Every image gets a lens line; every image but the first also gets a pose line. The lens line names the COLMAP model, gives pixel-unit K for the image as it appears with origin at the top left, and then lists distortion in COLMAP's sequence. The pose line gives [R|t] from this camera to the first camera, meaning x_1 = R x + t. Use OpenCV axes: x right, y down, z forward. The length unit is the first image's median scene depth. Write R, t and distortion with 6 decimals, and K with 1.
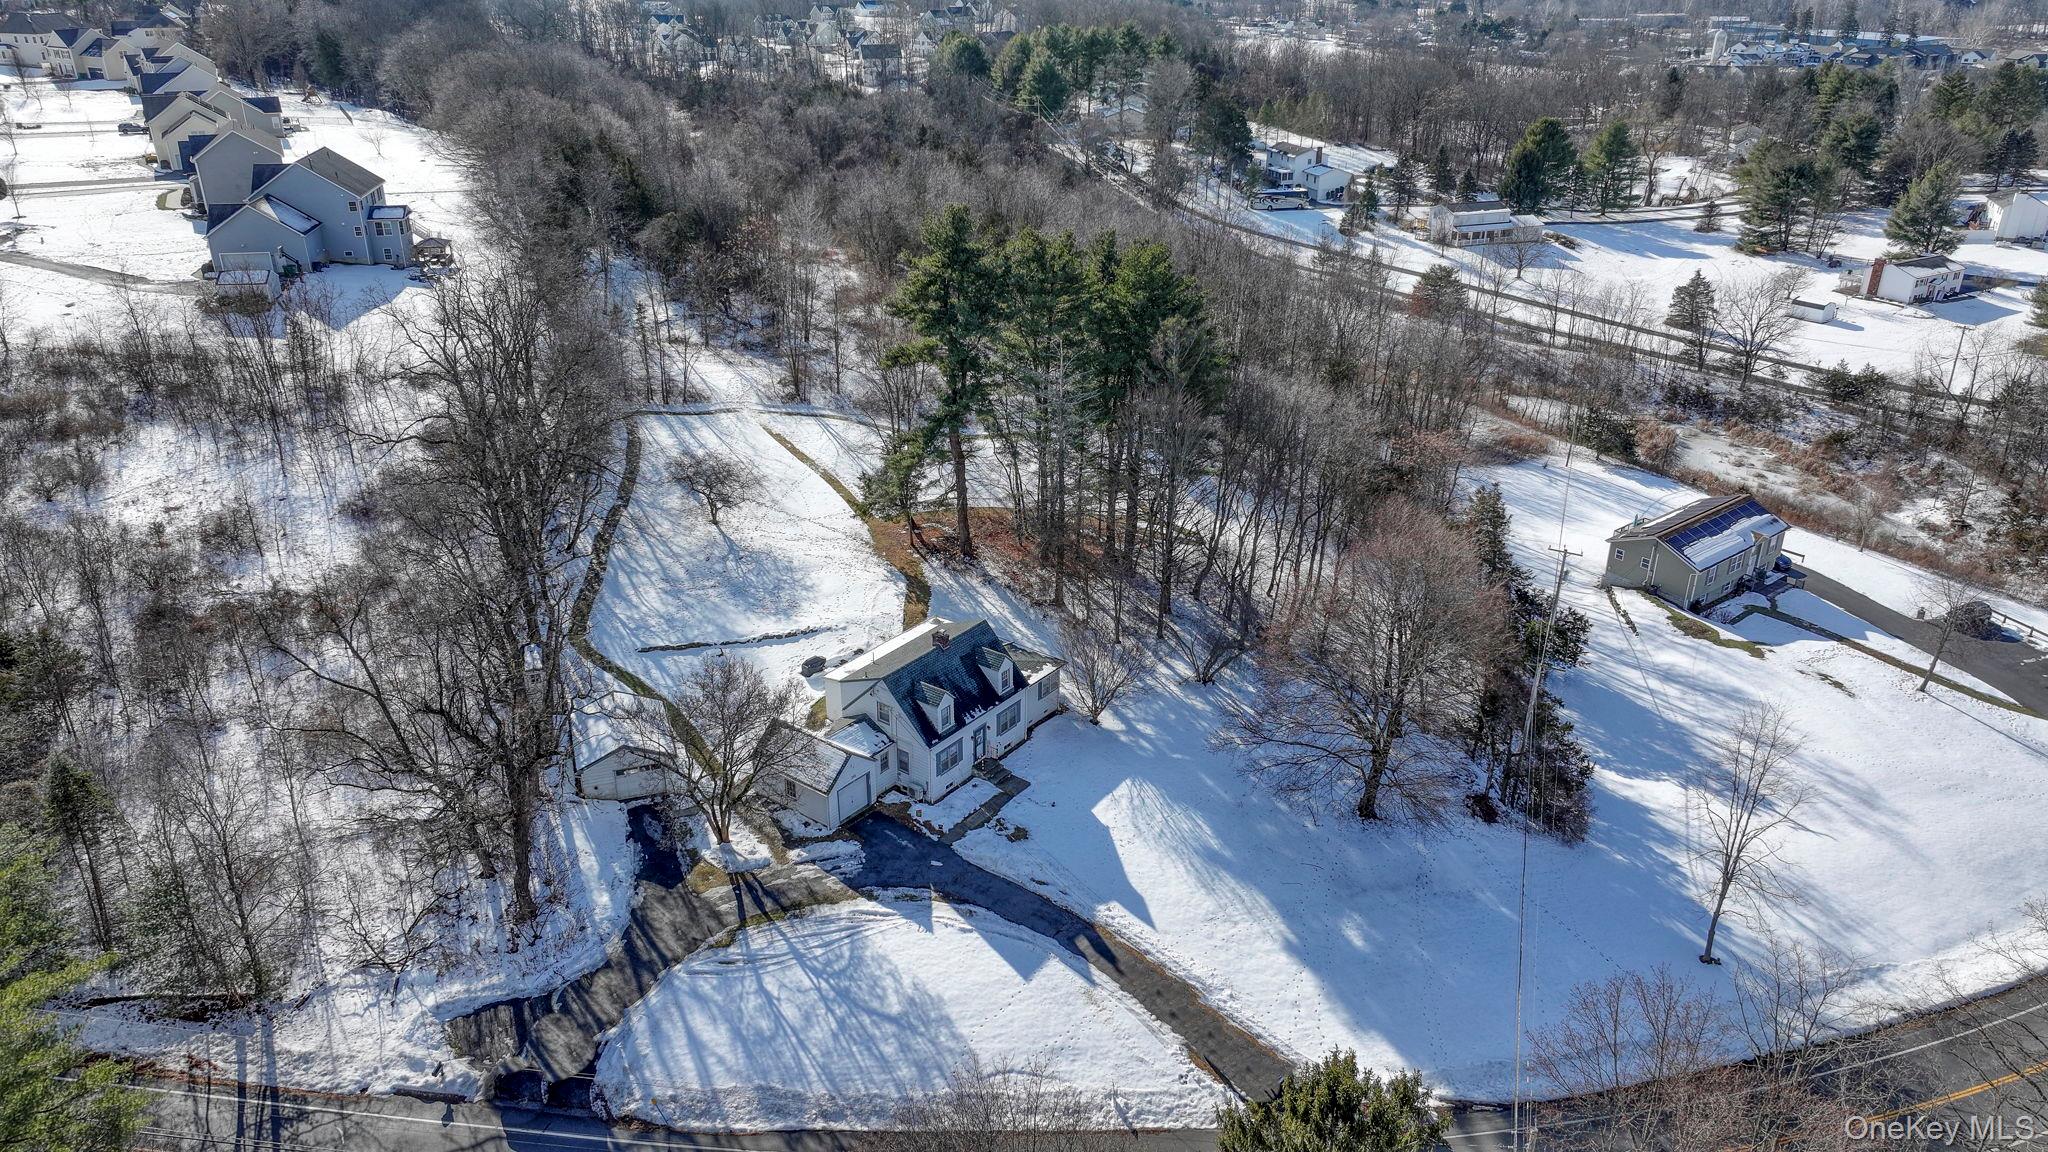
lens RADIAL K [[1434.0, 0, 1025.9], [0, 1434.0, 577.2], [0, 0, 1]] dist [-0.000952, 0.017083]
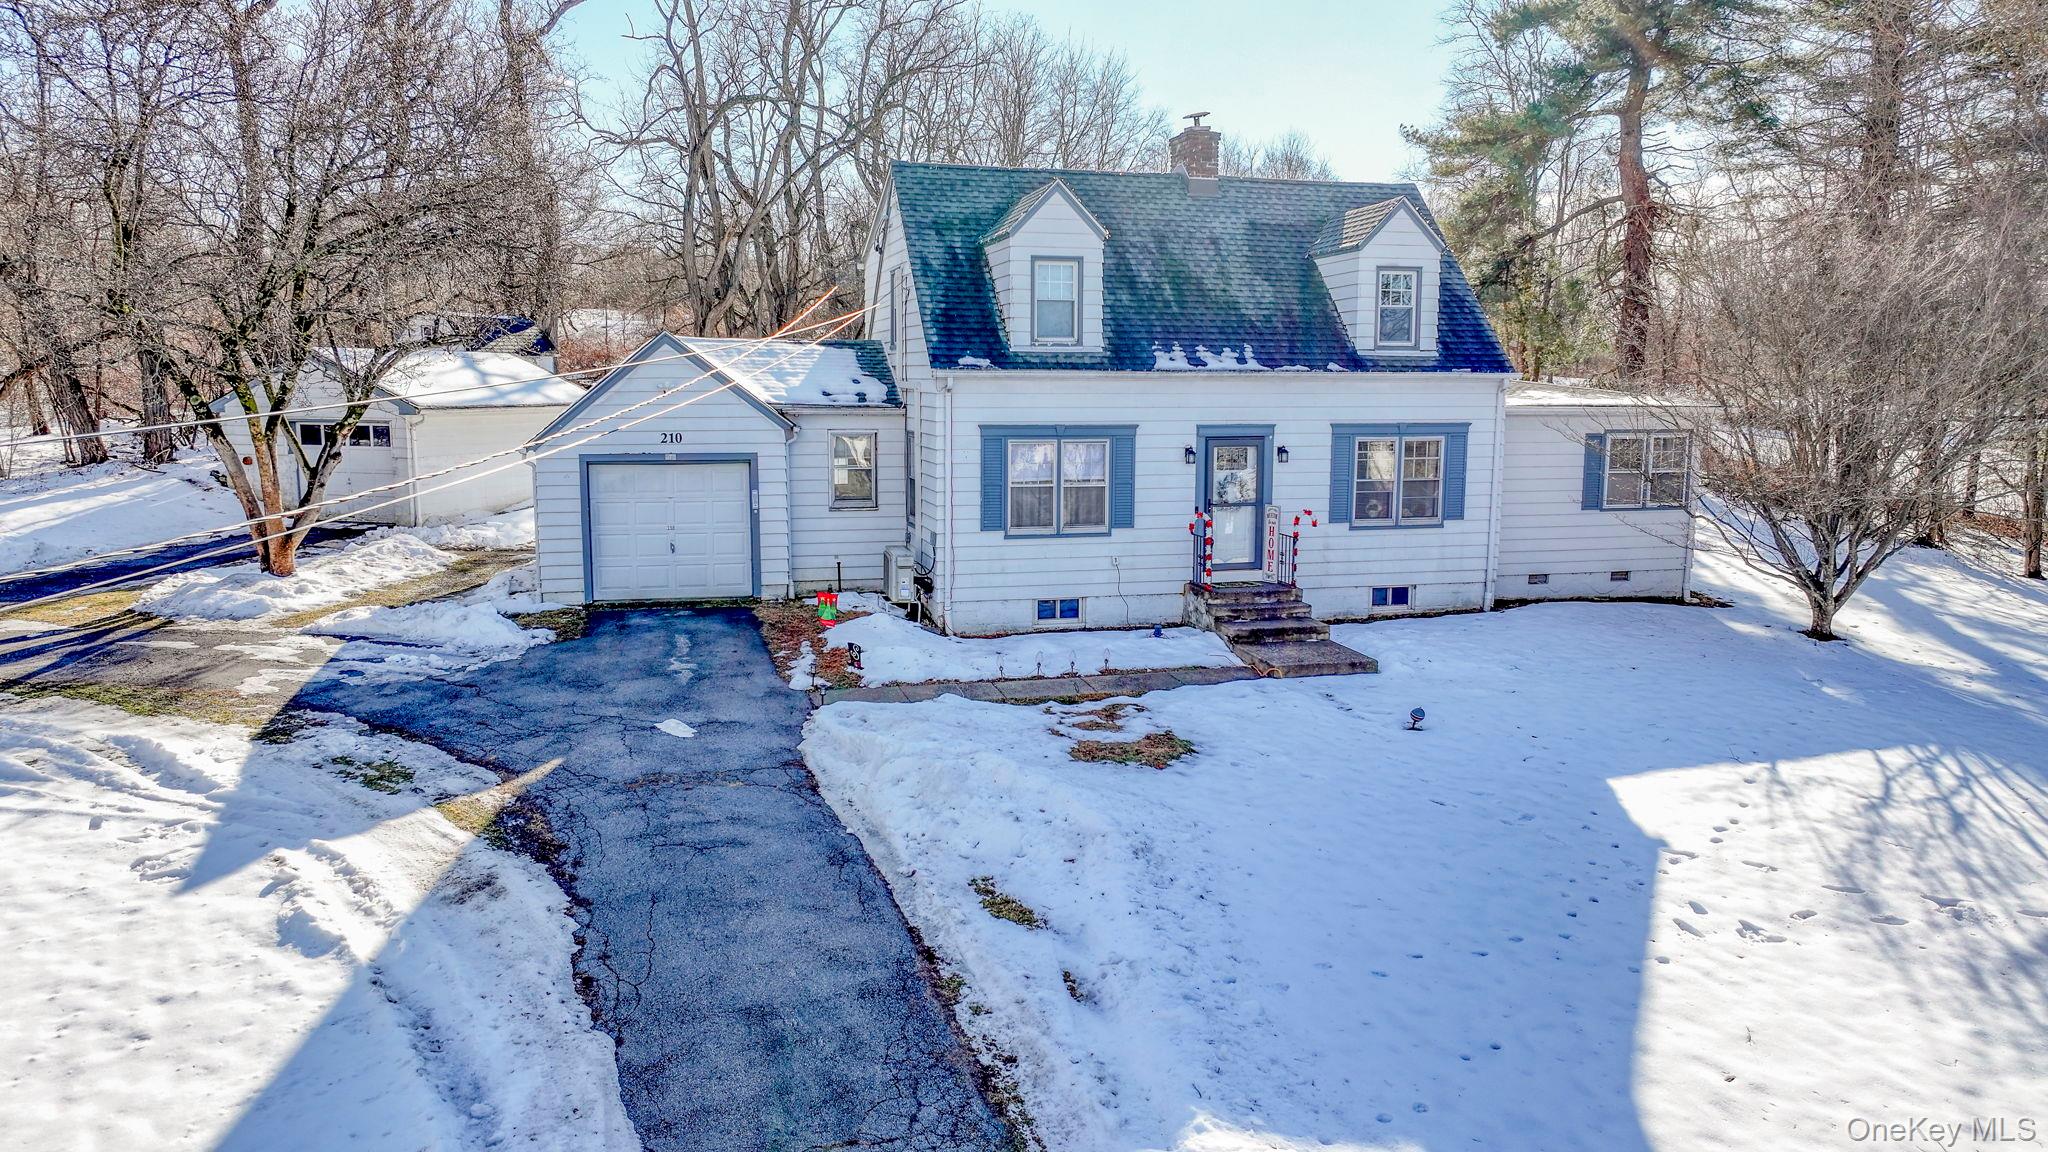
lens RADIAL K [[1434.0, 0, 1017.8], [0, 1434.0, 570.7], [0, 0, 1]] dist [-0.000952, 0.017083]
pose [[0.788844, 0.080891, -0.609248, 0.075809], [-0.256301, 0.944286, -0.206480, 0.151862], [0.558602, 0.319031, 0.765626, 0.625747]]
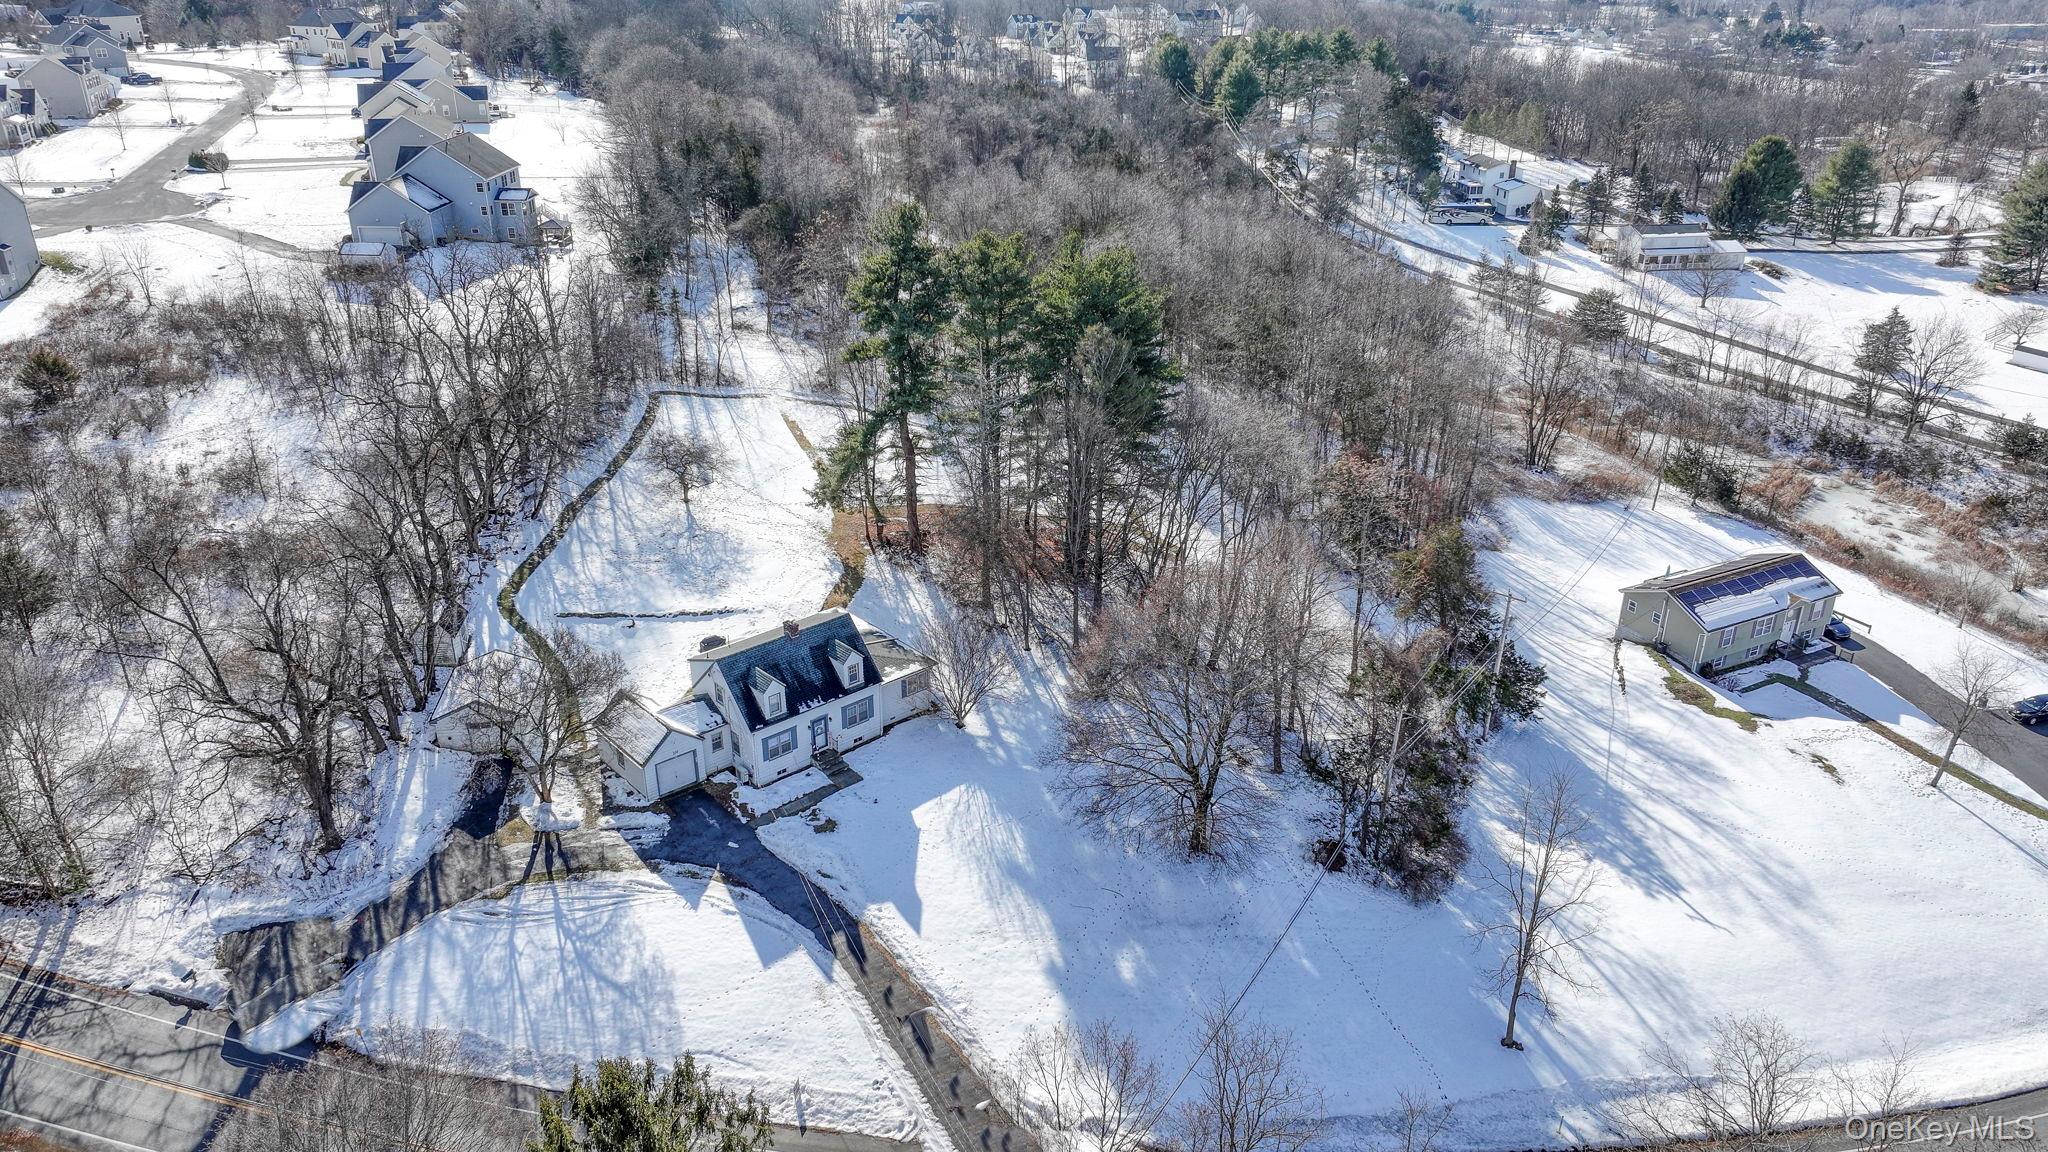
lens RADIAL K [[1434.0, 0, 1026.6], [0, 1434.0, 574.7], [0, 0, 1]] dist [-0.000952, 0.017083]
pose [[0.980821, 0.080684, -0.177424, 0.224559], [-0.081219, 0.996687, 0.004259, -0.009688], [0.177180, 0.010233, 0.984125, 0.022062]]
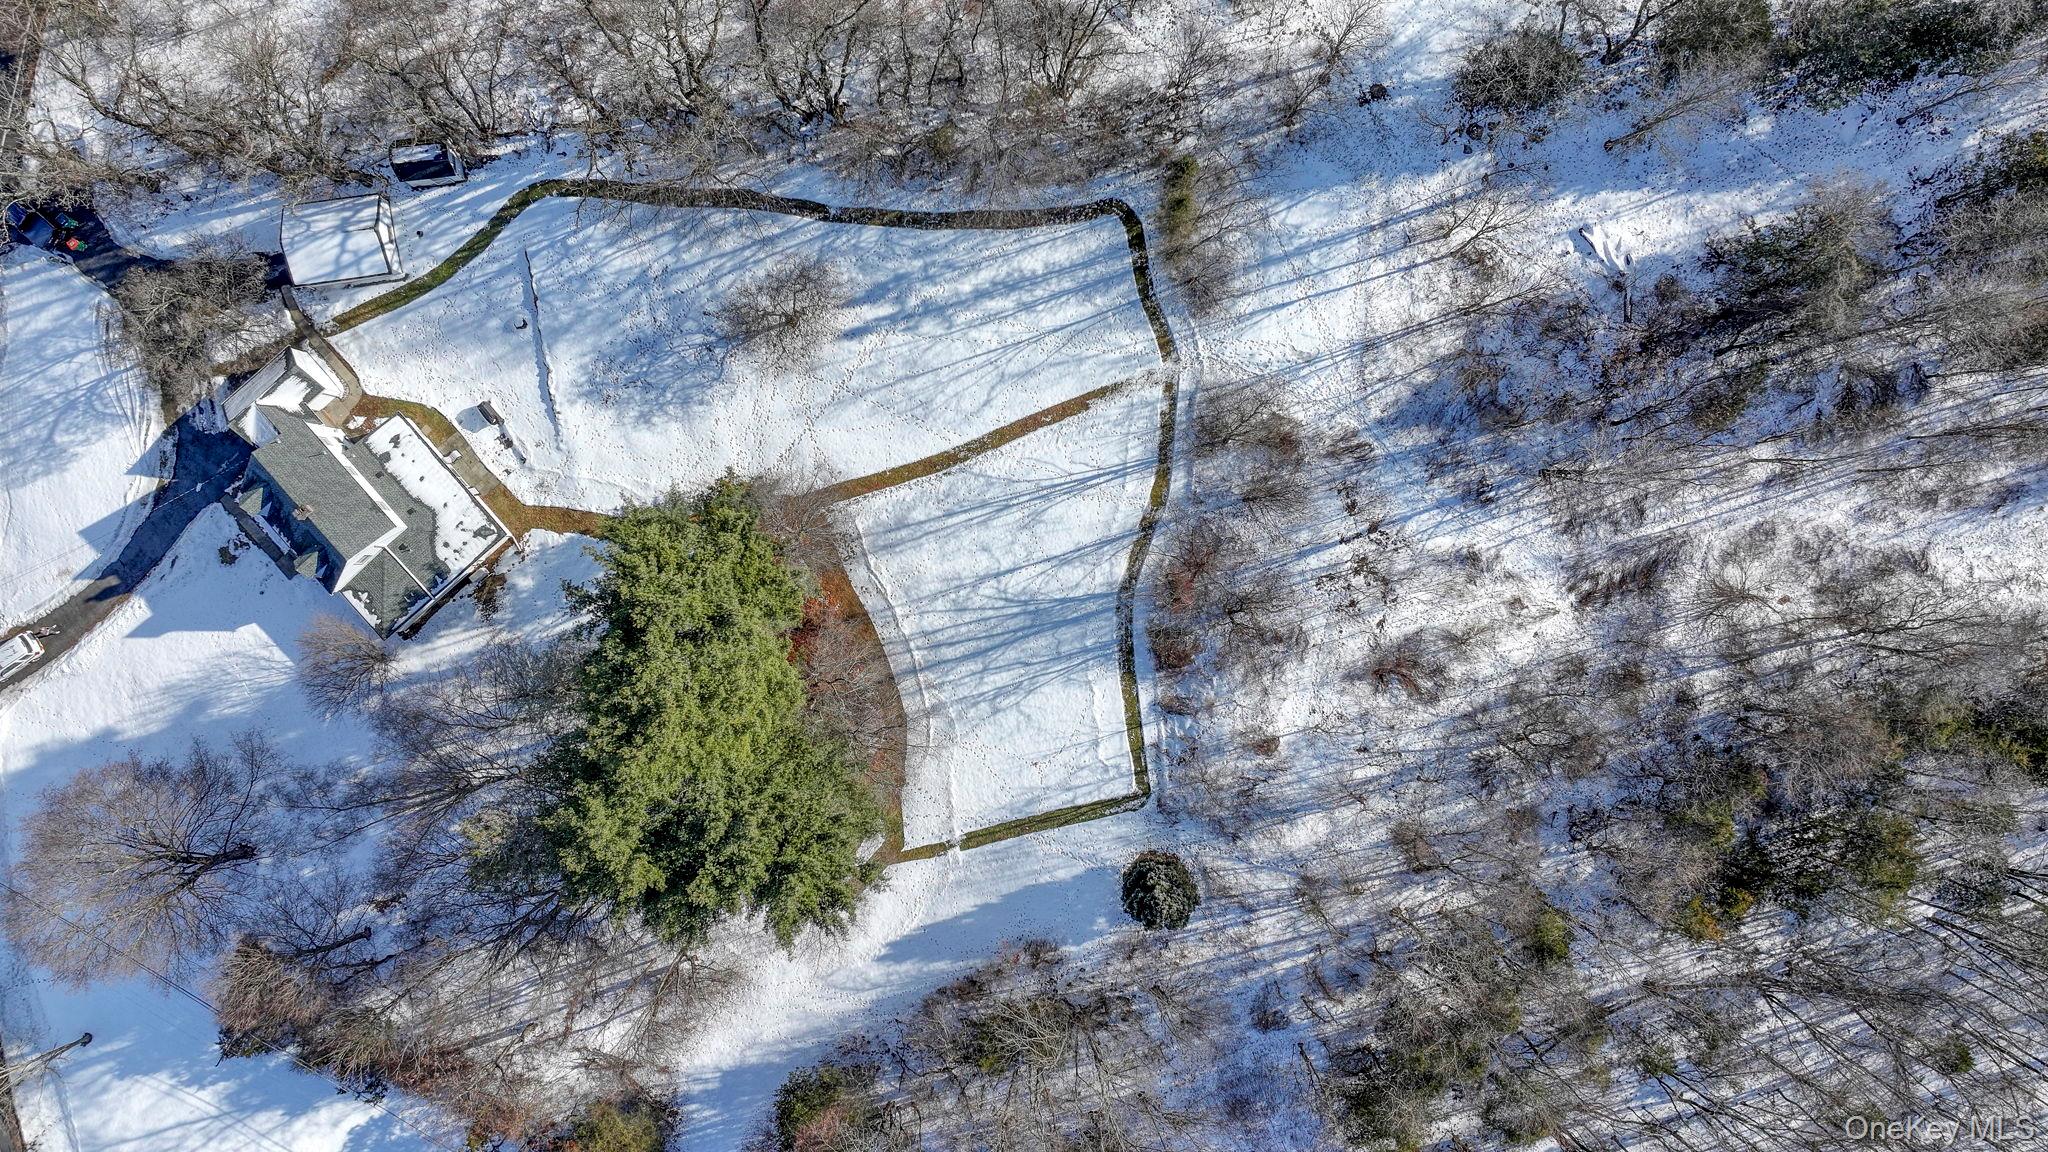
lens RADIAL K [[1434.0, 0, 1028.1], [0, 1434.0, 573.0], [0, 0, 1]] dist [-0.000952, 0.017083]
pose [[-0.200547, 0.979672, -0.004808, -0.095771], [-0.412357, -0.079959, 0.907507, -0.949704], [0.888675, 0.183980, 0.420010, 0.828104]]
